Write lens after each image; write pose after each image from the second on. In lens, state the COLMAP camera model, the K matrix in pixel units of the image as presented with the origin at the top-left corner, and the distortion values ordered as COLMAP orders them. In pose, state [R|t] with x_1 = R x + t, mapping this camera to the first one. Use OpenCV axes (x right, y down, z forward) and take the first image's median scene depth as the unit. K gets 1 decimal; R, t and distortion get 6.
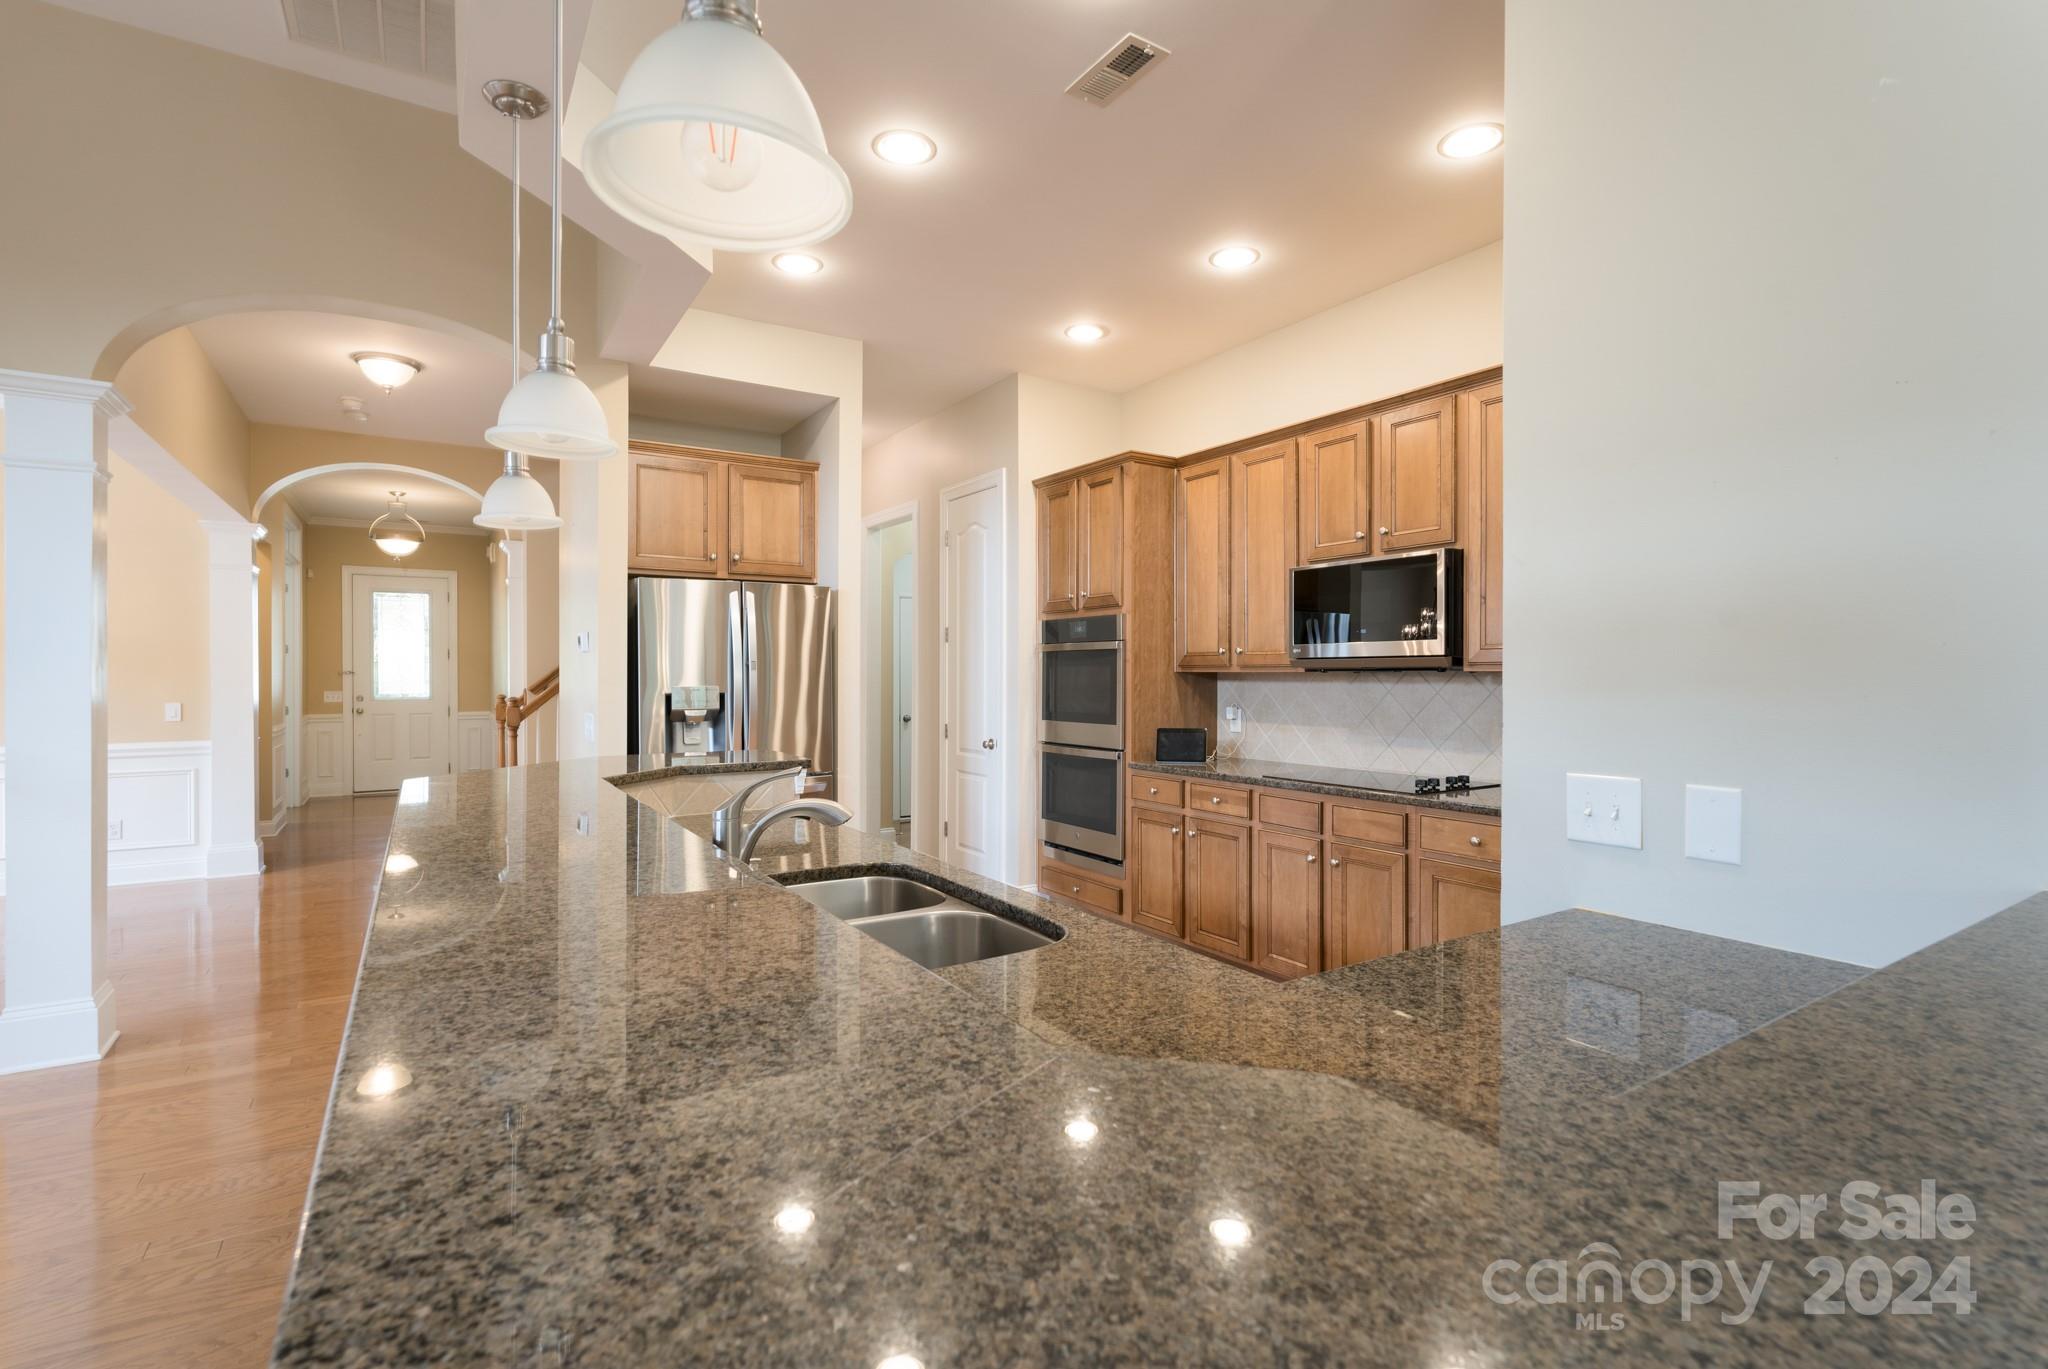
lens RADIAL K [[938.7, 0, 1027.3], [0, 938.7, 674.0], [0, 0, 1]] dist [-0.000616, -0.000015]
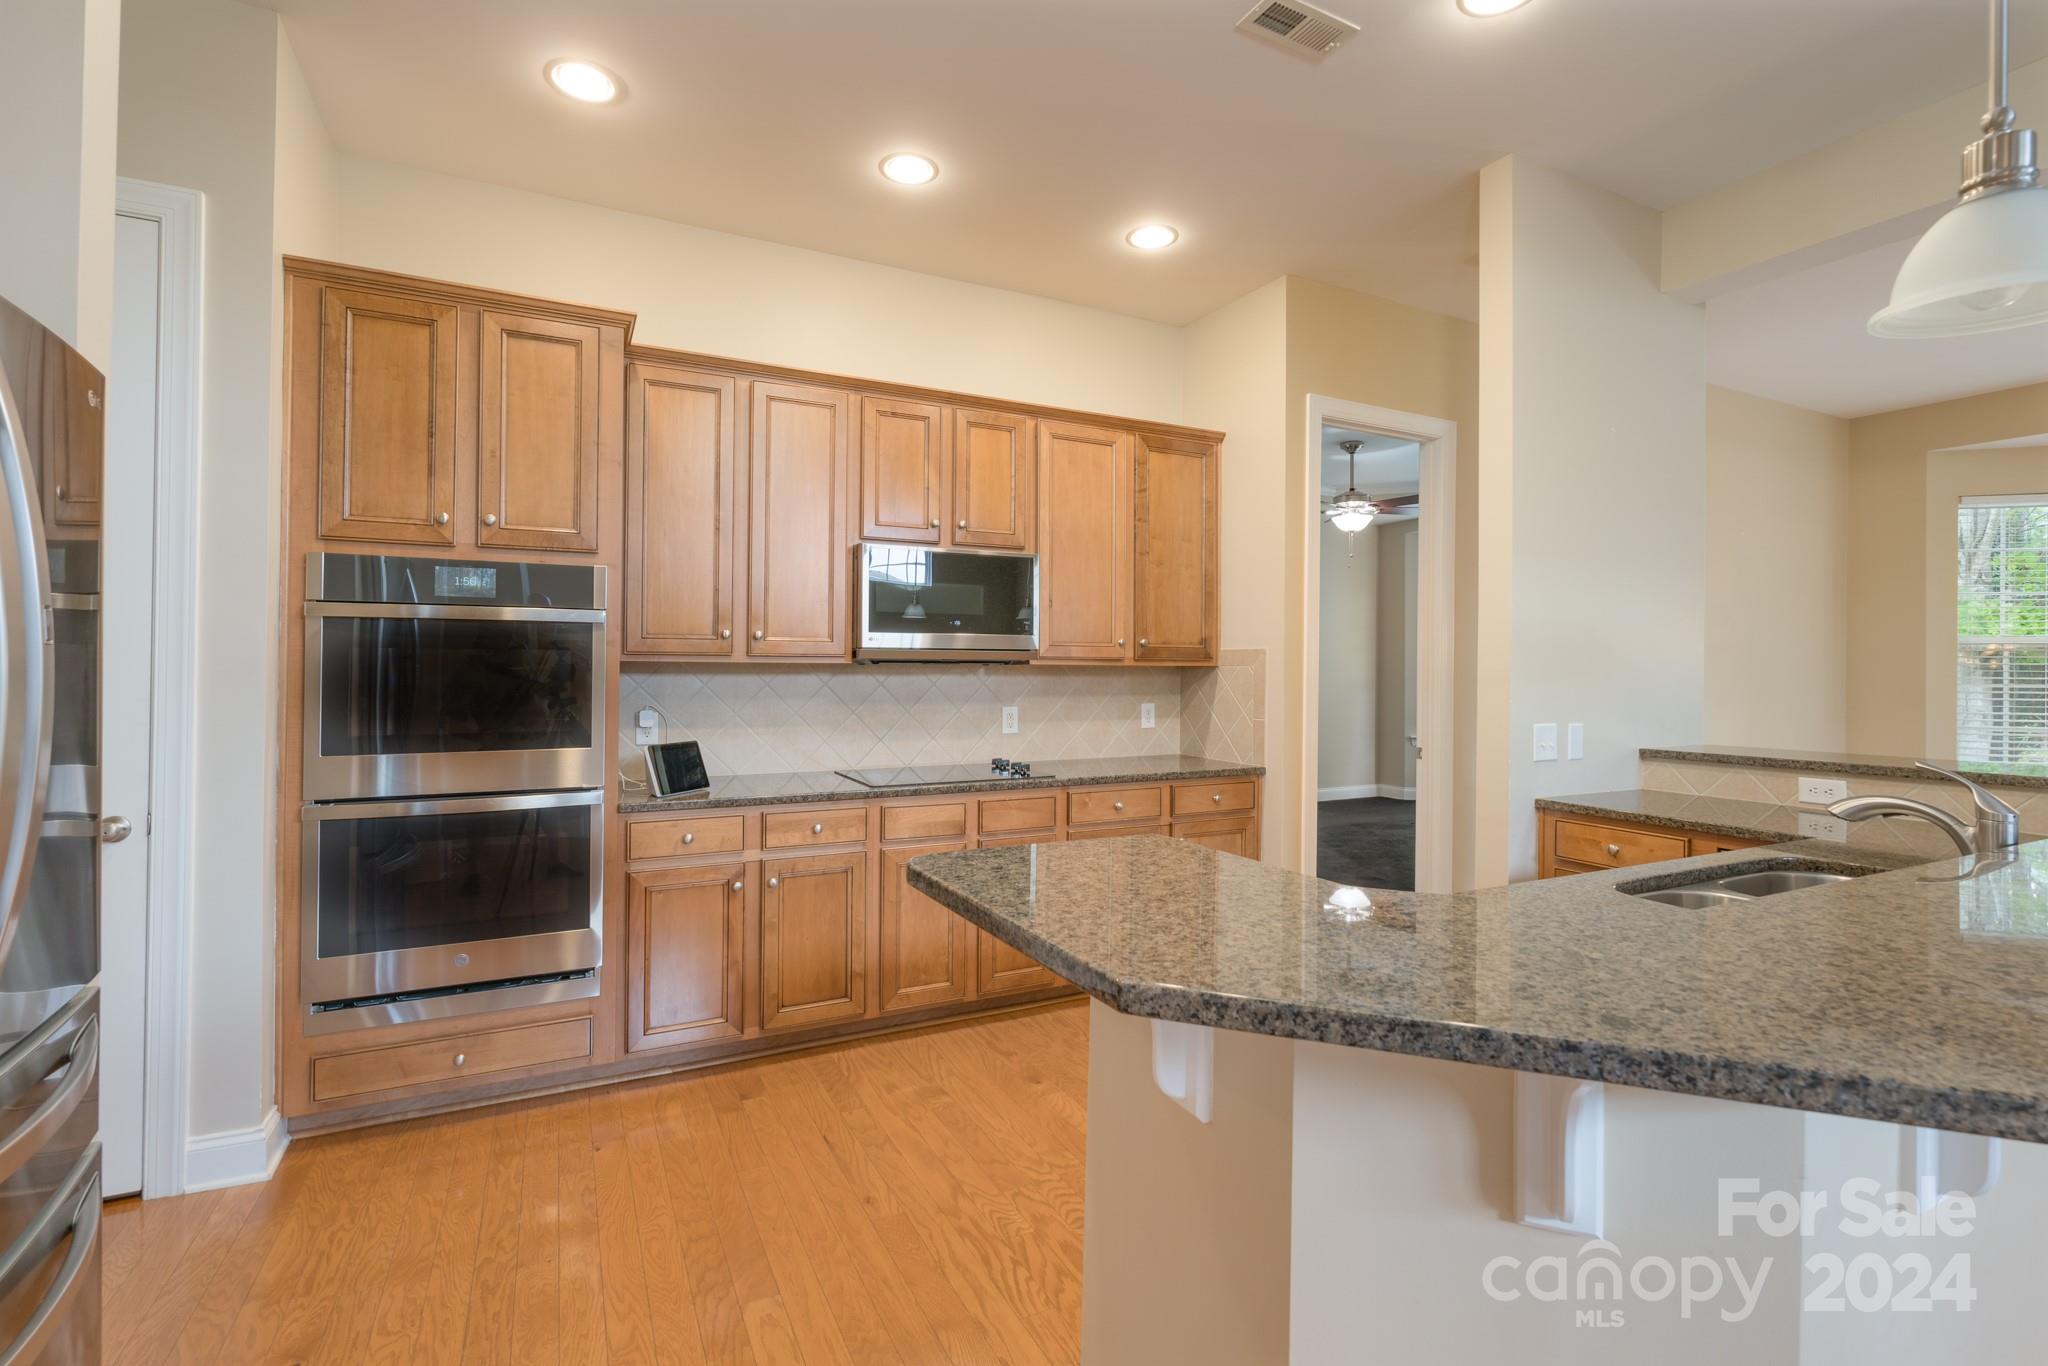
lens RADIAL K [[928.4, 0, 1024.8], [0, 928.4, 663.1], [0, 0, 1]] dist [-0.002201, 0.000019]
pose [[0.102656, 0.007046, 0.994692, -0.495224], [-0.004650, 0.999967, -0.006604, 0.002402], [-0.994706, -0.003947, 0.102685, 0.681355]]
